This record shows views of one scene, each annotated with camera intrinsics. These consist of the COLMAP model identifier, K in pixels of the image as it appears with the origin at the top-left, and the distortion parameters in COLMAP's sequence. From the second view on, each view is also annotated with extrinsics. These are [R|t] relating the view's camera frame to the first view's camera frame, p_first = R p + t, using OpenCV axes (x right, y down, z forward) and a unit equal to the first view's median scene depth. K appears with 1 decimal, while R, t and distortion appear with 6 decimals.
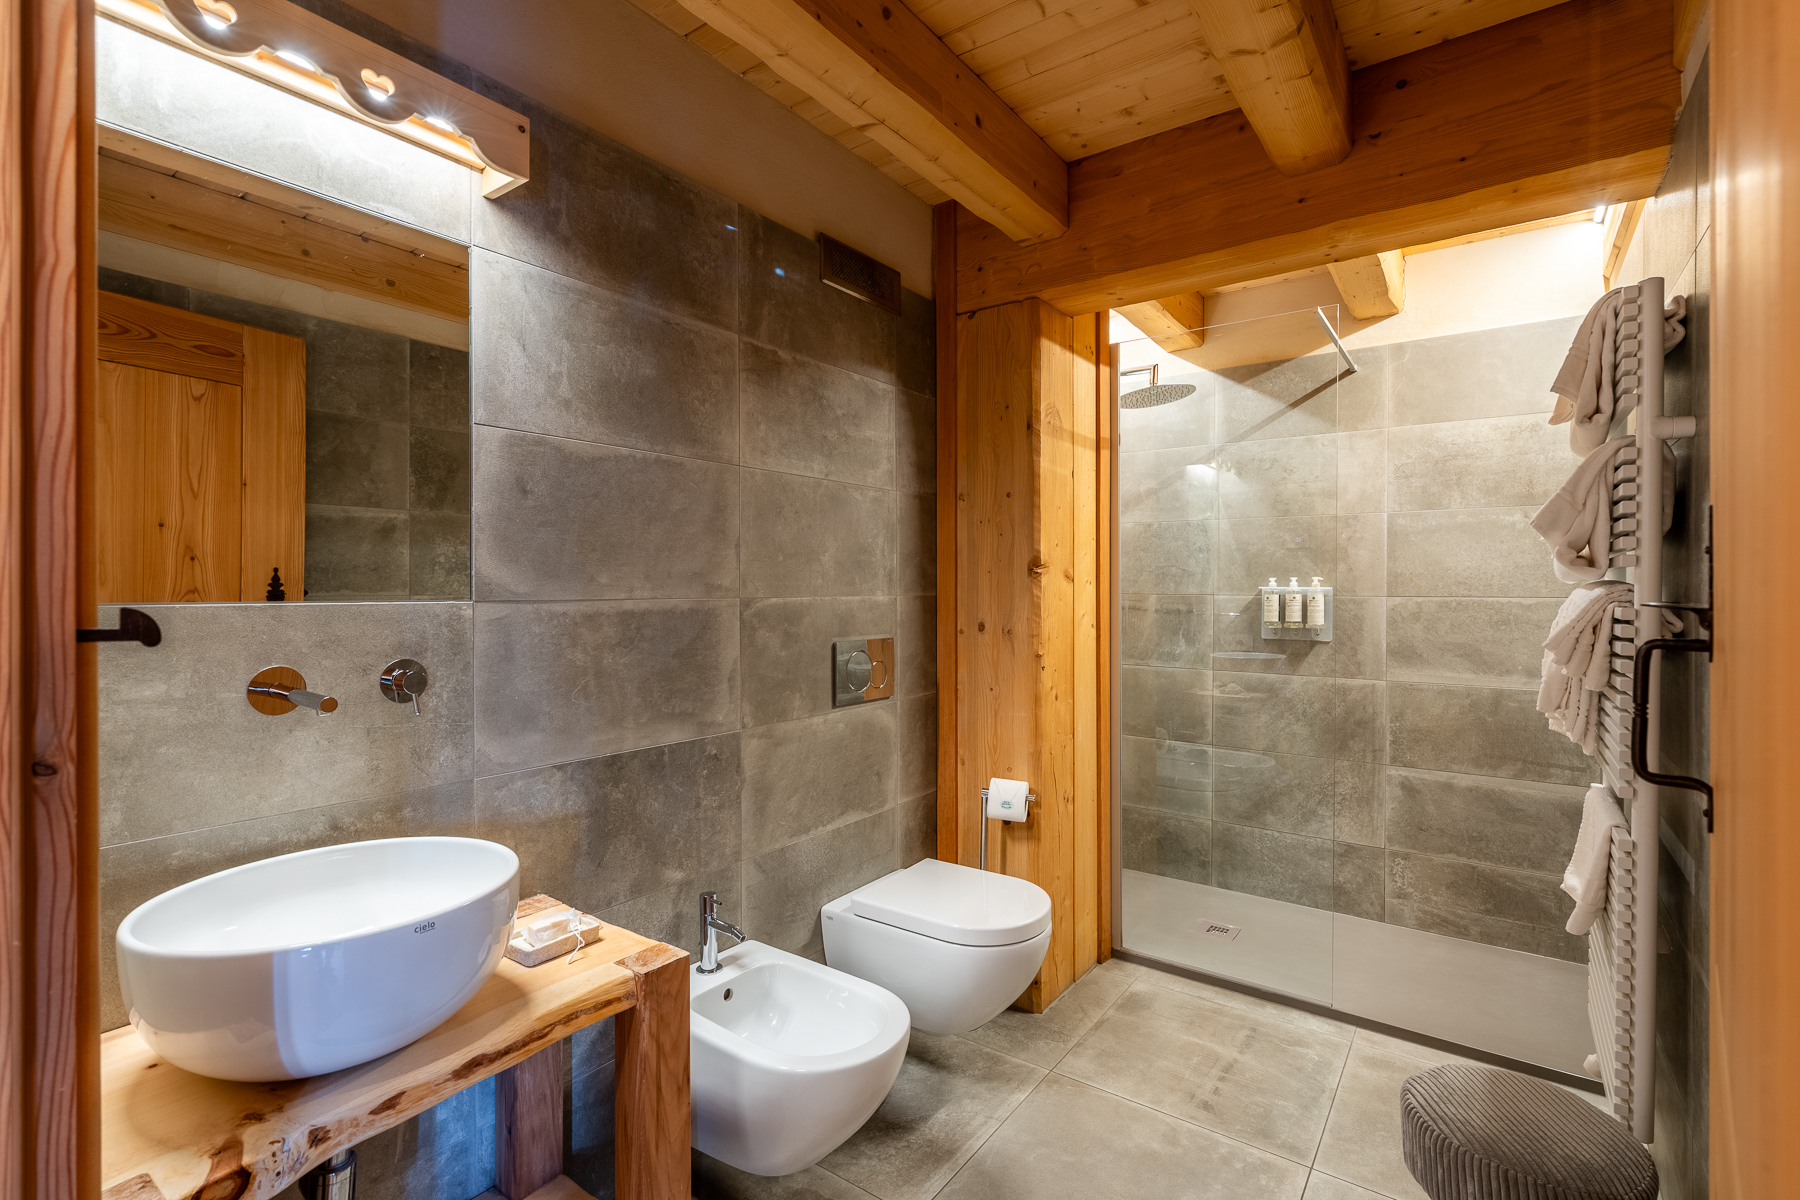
lens RADIAL K [[815.9, 0, 897.7], [0, 815.9, 595.6], [0, 0, 1]] dist [-0.002203, -0.000150]
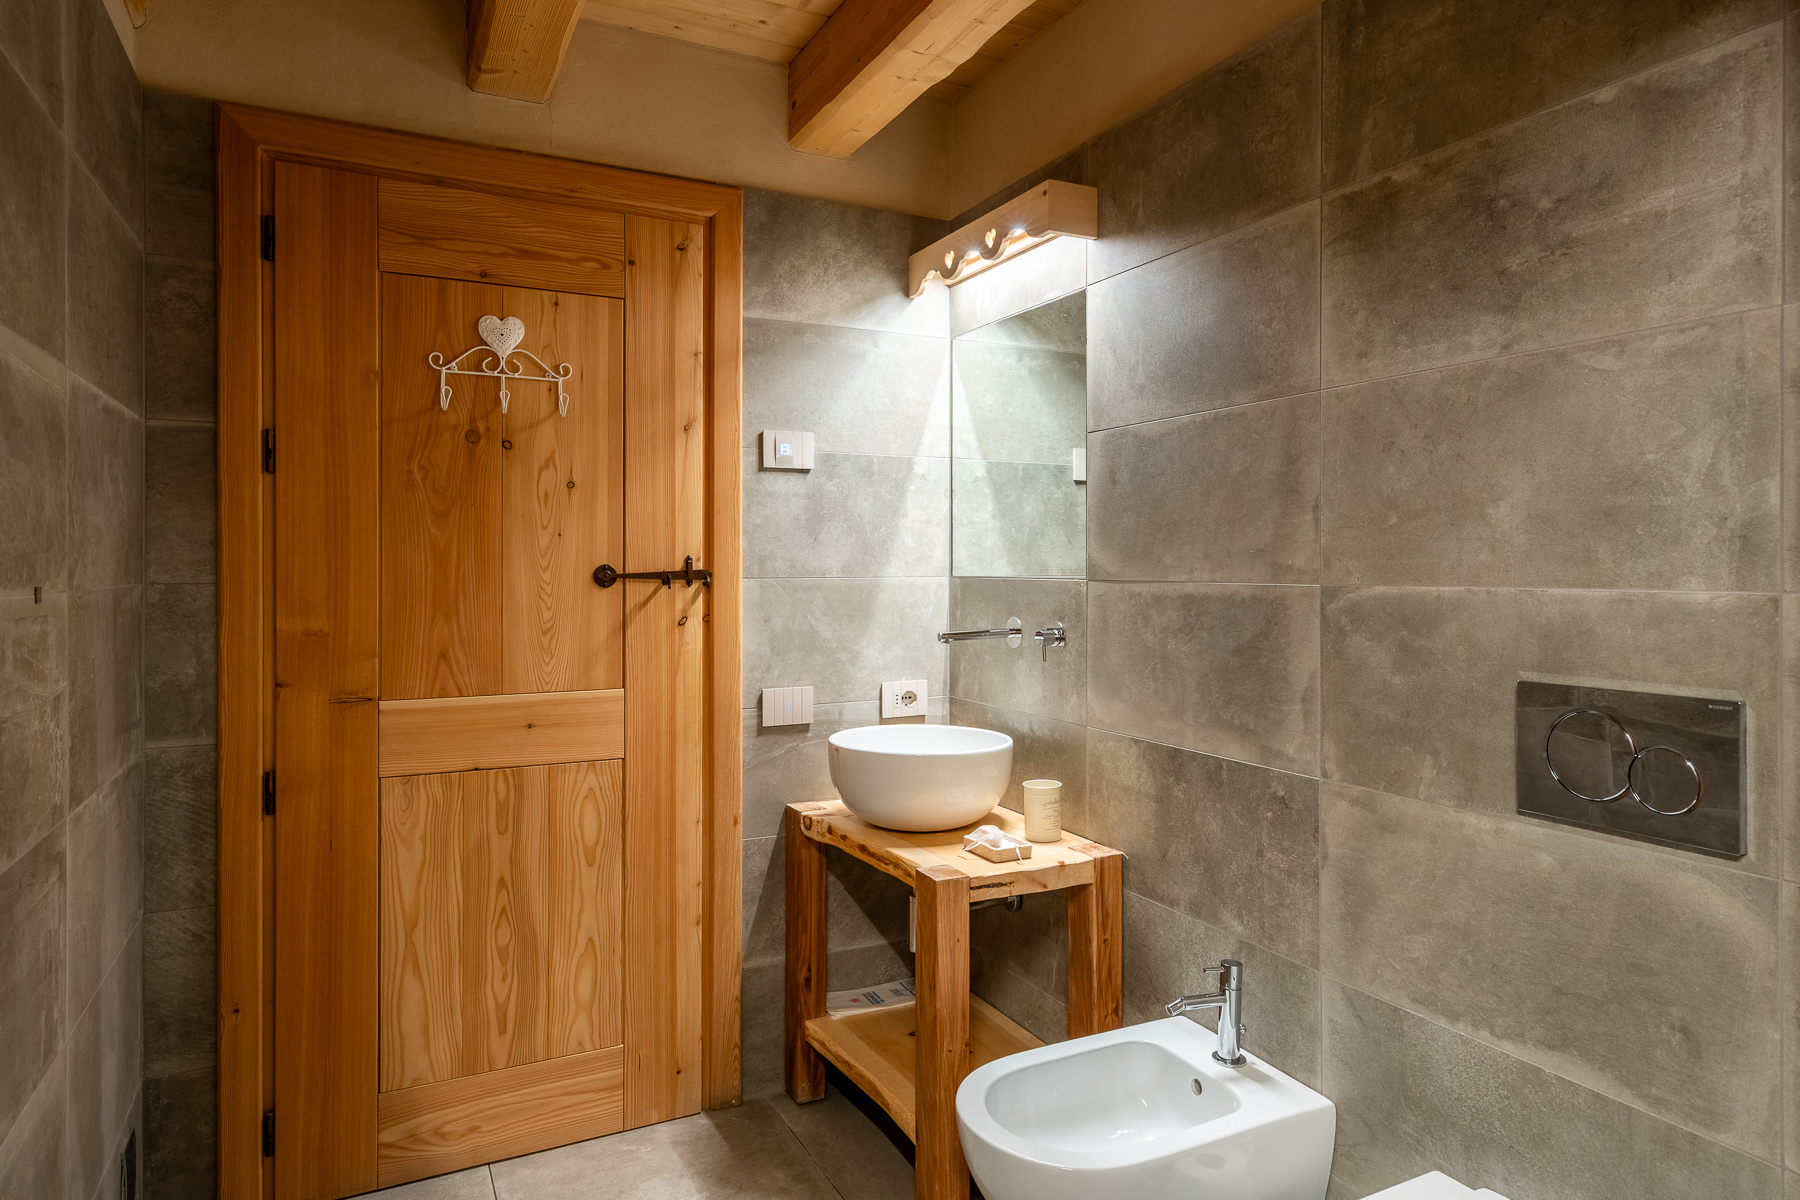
lens RADIAL K [[1081.4, 0, 895.5], [0, 1081.4, 557.9], [0, 0, 1]] dist [0.009780, 0.001317]
pose [[-0.455073, -0.000170, -0.890454, 0.782628], [0.000090, 1.000000, -0.000237, -0.019060], [0.890454, -0.000188, -0.455073, 1.111011]]
